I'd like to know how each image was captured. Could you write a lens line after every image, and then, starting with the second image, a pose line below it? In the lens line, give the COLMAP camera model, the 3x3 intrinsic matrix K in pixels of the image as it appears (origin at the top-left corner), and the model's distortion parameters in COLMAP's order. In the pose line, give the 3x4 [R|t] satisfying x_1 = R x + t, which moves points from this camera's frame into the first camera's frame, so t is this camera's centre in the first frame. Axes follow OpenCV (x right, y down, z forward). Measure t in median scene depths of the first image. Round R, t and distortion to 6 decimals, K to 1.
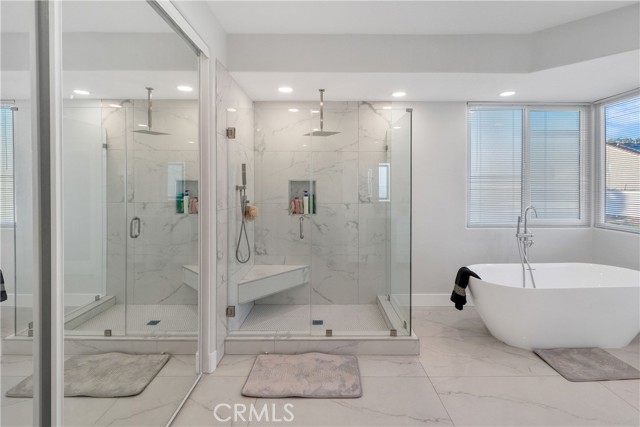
lens RADIAL K [[306.6, 0, 324.8], [0, 306.6, 187.3], [0, 0, 1]] dist [0.001935, -0.010338]
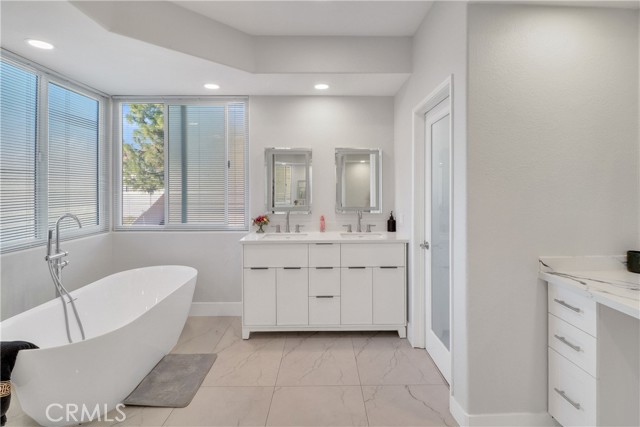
lens RADIAL K [[306.6, 0, 324.8], [0, 306.6, 187.3], [0, 0, 1]] dist [0.001935, -0.010338]
pose [[-0.012885, 0.002326, 0.999914, -0.053936], [0.006770, 0.999975, -0.002239, 0.004330], [-0.999894, 0.006740, -0.012900, 0.386831]]
